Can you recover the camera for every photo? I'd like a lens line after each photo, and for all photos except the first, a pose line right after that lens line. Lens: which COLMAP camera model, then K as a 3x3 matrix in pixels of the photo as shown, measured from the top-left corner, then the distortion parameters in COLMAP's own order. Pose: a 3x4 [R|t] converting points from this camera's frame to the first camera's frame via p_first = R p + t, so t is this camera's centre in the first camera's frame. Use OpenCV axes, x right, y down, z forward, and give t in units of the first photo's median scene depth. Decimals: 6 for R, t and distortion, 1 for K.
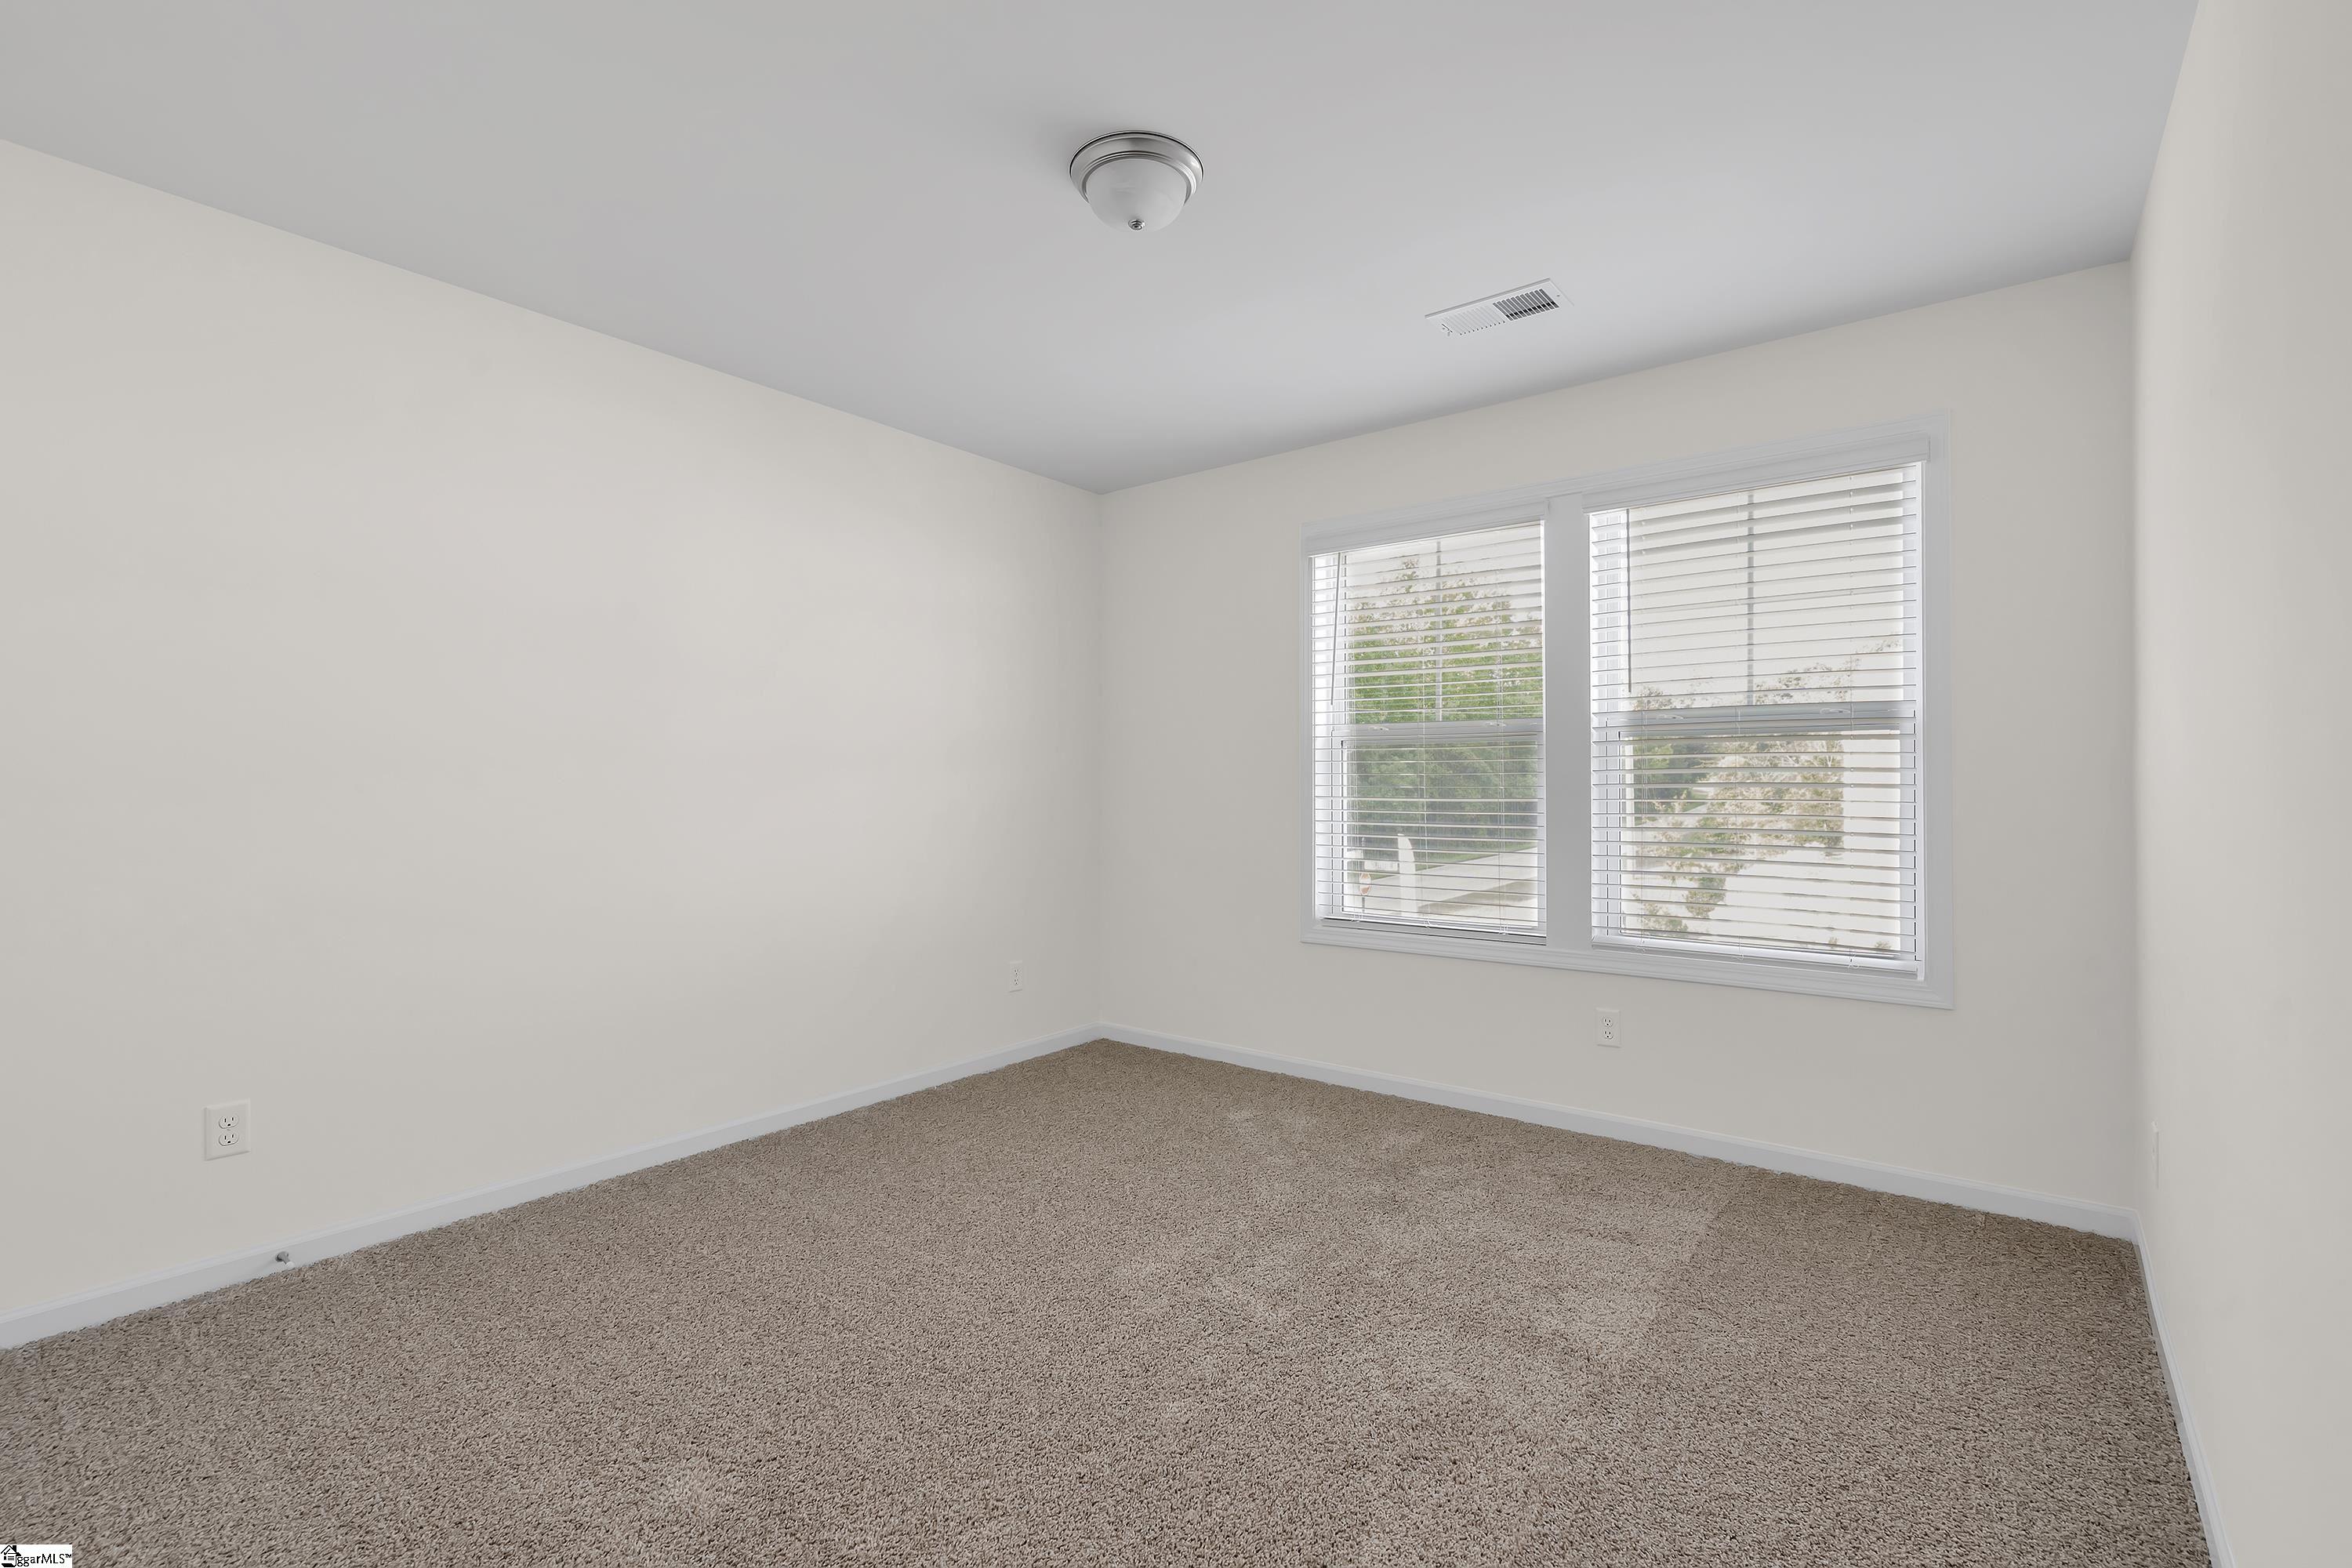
lens RADIAL K [[1054.2, 0, 1180.5], [0, 1054.2, 787.4], [0, 0, 1]] dist [-0.000148, -0.000295]
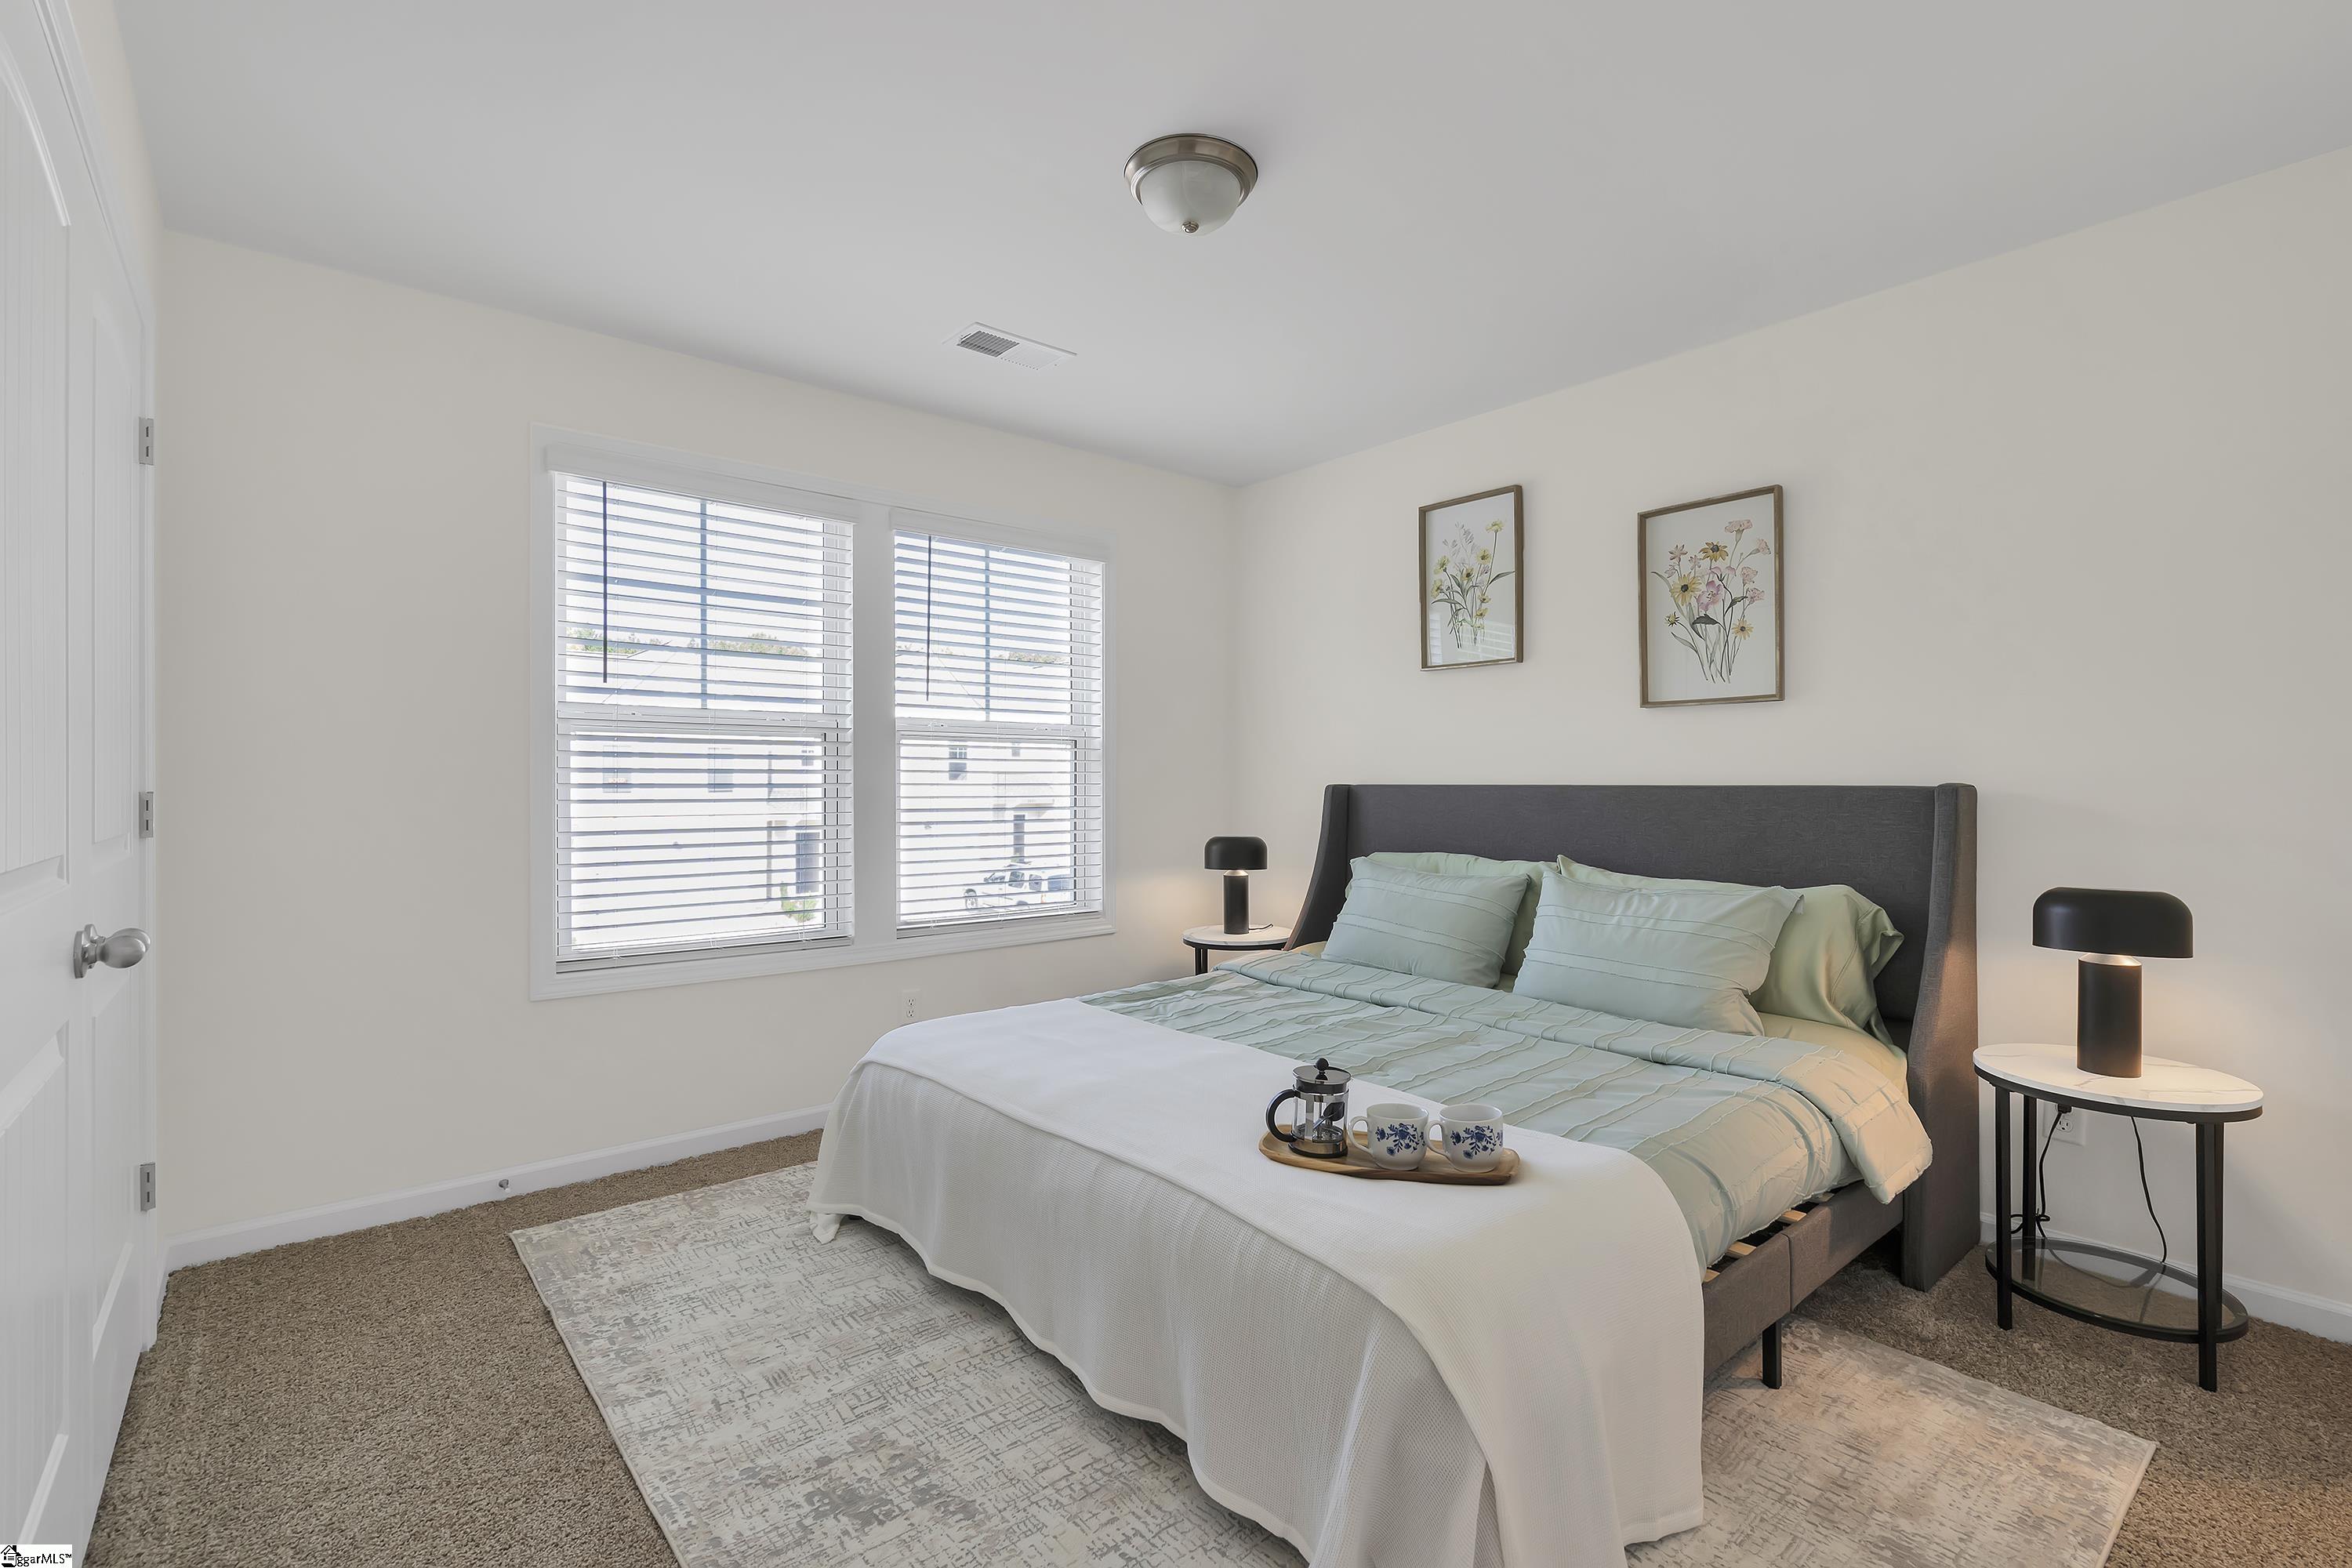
lens RADIAL K [[1054.2, 0, 1179.5], [0, 1054.2, 776.1], [0, 0, 1]] dist [-0.000148, -0.000295]
pose [[0.190380, 0.004456, 0.981700, -0.604859], [0.006421, 0.999963, -0.005784, -0.002491], [-0.981690, 0.007404, 0.190344, 0.519320]]
